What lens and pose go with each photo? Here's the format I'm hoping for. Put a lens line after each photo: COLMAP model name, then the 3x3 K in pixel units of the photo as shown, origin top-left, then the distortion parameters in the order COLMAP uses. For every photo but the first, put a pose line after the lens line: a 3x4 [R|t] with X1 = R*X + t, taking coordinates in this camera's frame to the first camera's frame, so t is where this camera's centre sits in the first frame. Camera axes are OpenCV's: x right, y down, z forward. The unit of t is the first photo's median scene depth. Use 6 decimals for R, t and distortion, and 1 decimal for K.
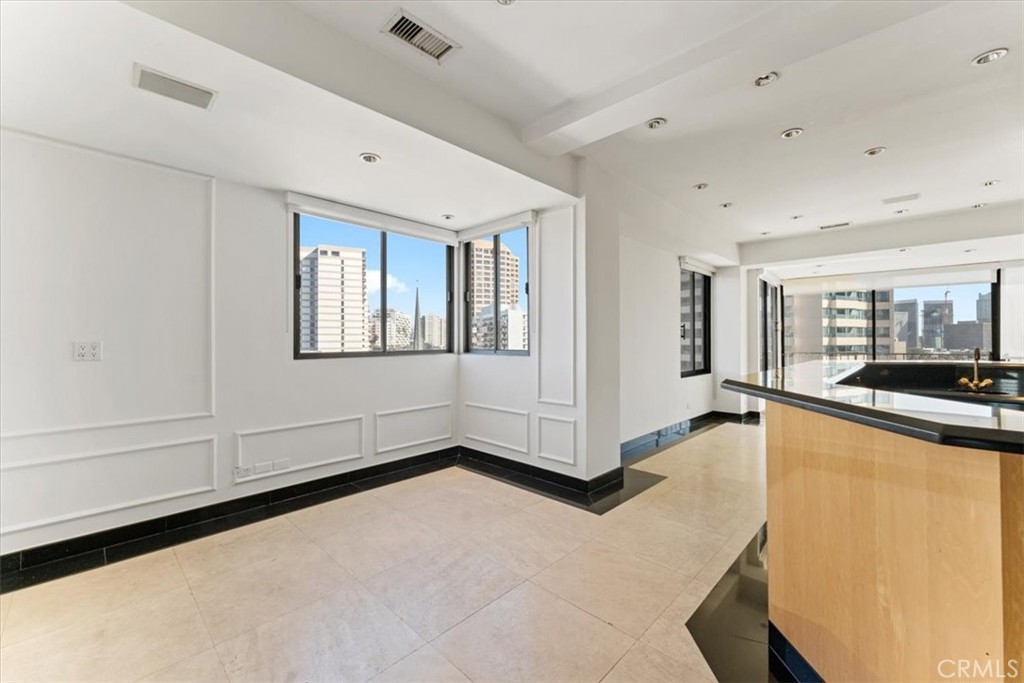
lens RADIAL K [[413.0, 0, 508.6], [0, 413.0, 336.2], [0, 0, 1]] dist [-0.000120, 0.000137]
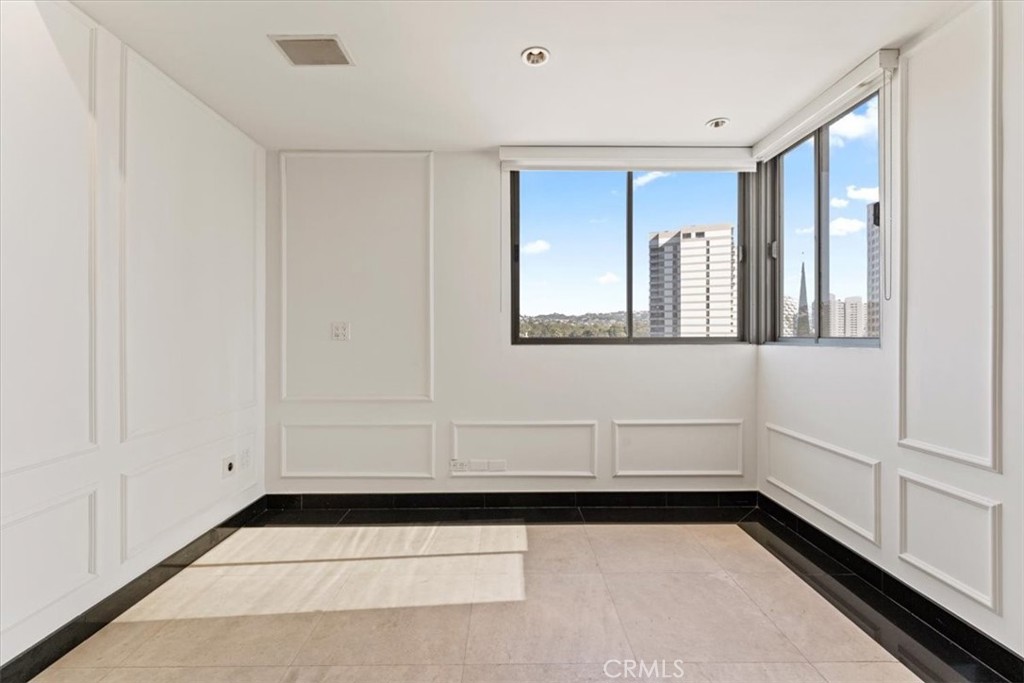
lens RADIAL K [[460.5, 0, 511.0], [0, 460.5, 330.8], [0, 0, 1]] dist [0.000845, -0.000620]
pose [[0.700401, -0.001363, -0.713748, 0.134667], [0.006274, 0.999971, 0.004247, 0.021018], [0.713722, -0.007453, 0.700390, 0.294959]]
